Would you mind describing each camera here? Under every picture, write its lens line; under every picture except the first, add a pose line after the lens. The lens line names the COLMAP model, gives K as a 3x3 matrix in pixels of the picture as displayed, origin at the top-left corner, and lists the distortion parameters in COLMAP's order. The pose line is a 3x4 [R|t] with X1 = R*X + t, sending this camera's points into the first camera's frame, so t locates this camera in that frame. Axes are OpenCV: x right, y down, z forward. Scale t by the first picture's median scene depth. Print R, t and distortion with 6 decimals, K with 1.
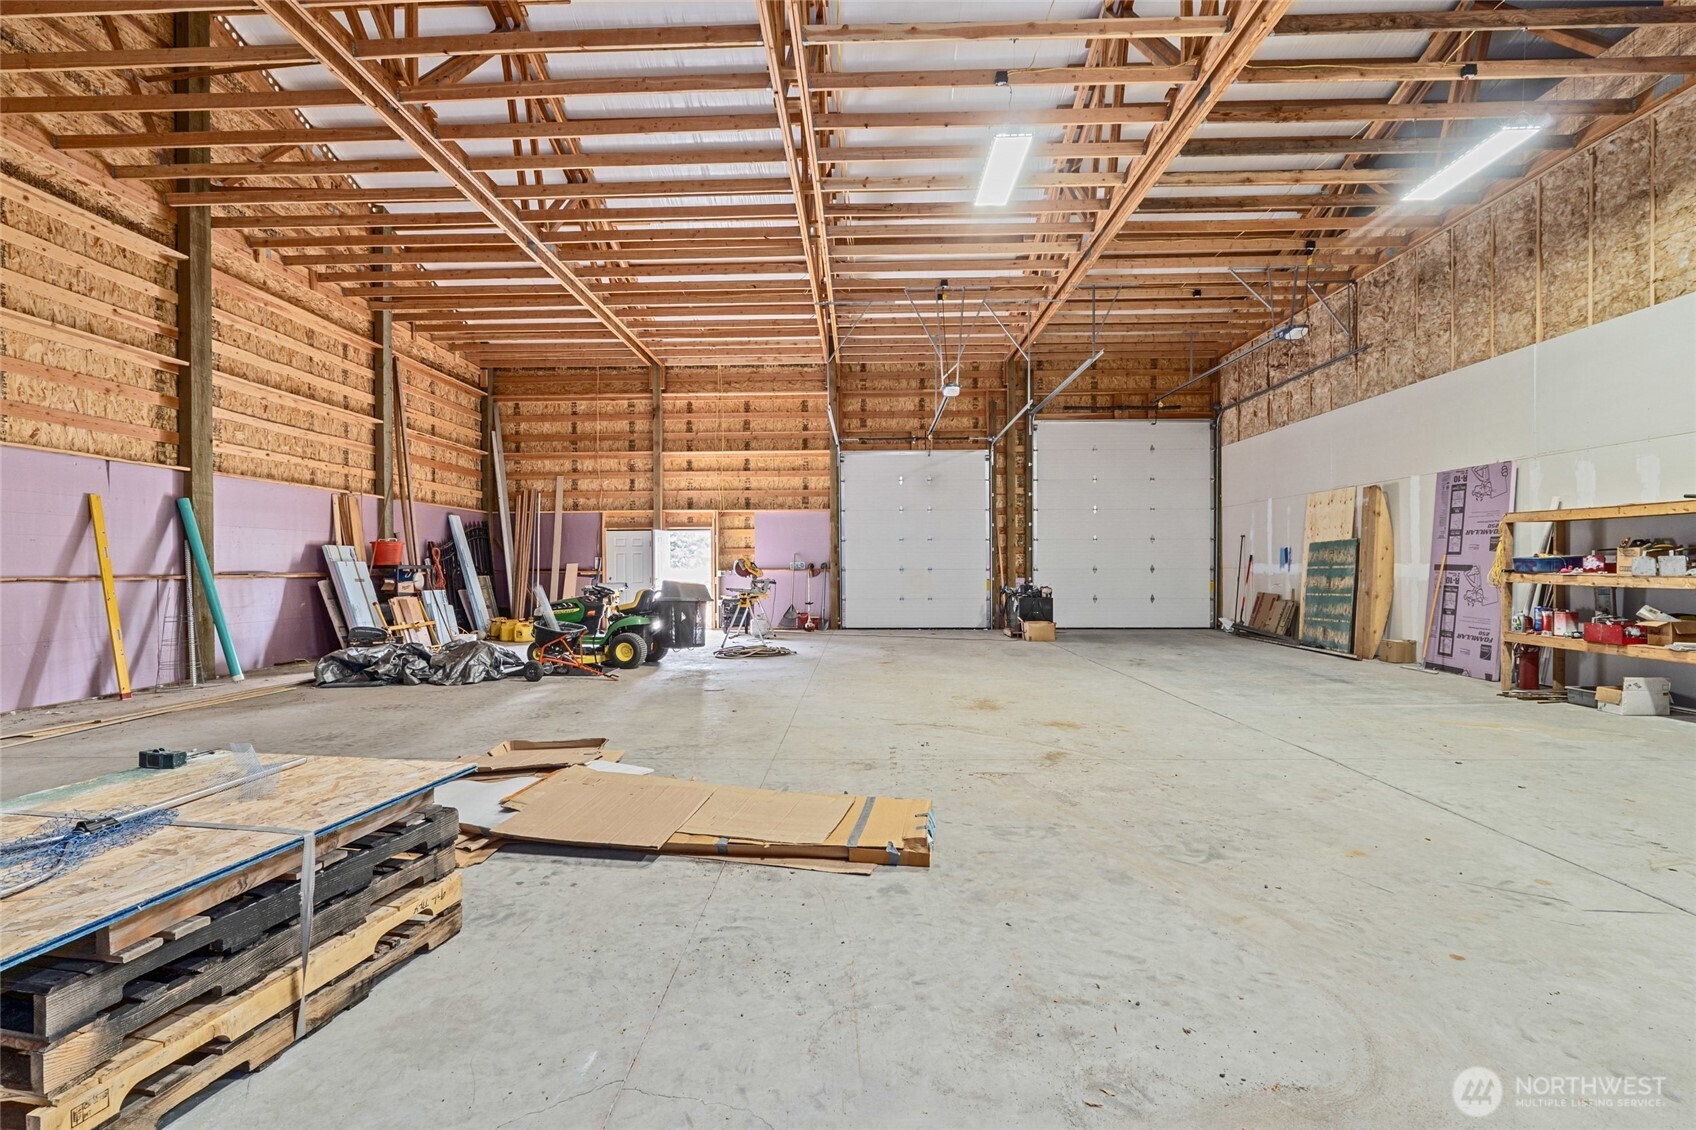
lens RADIAL K [[777.9, 0, 843.1], [0, 777.9, 565.5], [0, 0, 1]] dist [-0.000071, -0.000010]
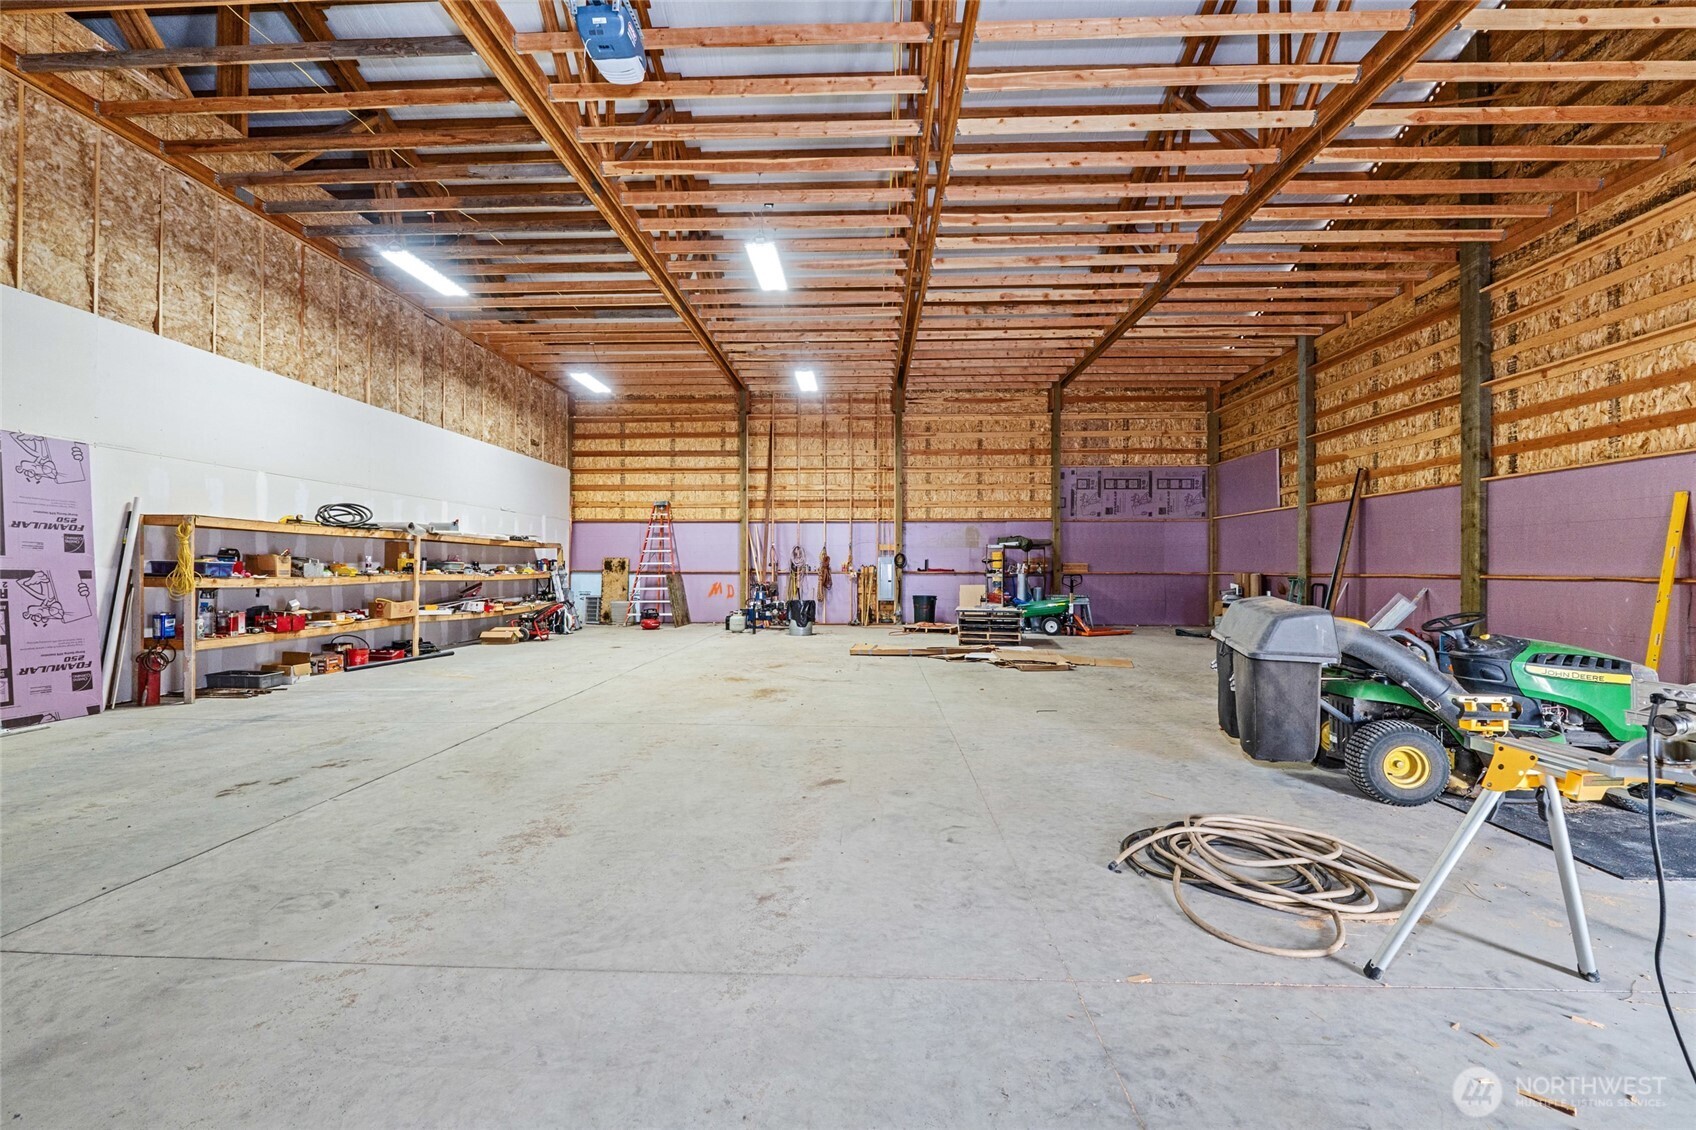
lens RADIAL K [[716.5, 0, 846.8], [0, 716.5, 566.3], [0, 0, 1]] dist [-0.004695, -0.000736]
pose [[-0.999993, 0.002175, -0.003045, 0.054559], [0.002173, 0.999997, 0.000711, -0.003219], [0.003046, 0.000705, -0.999995, 1.728034]]
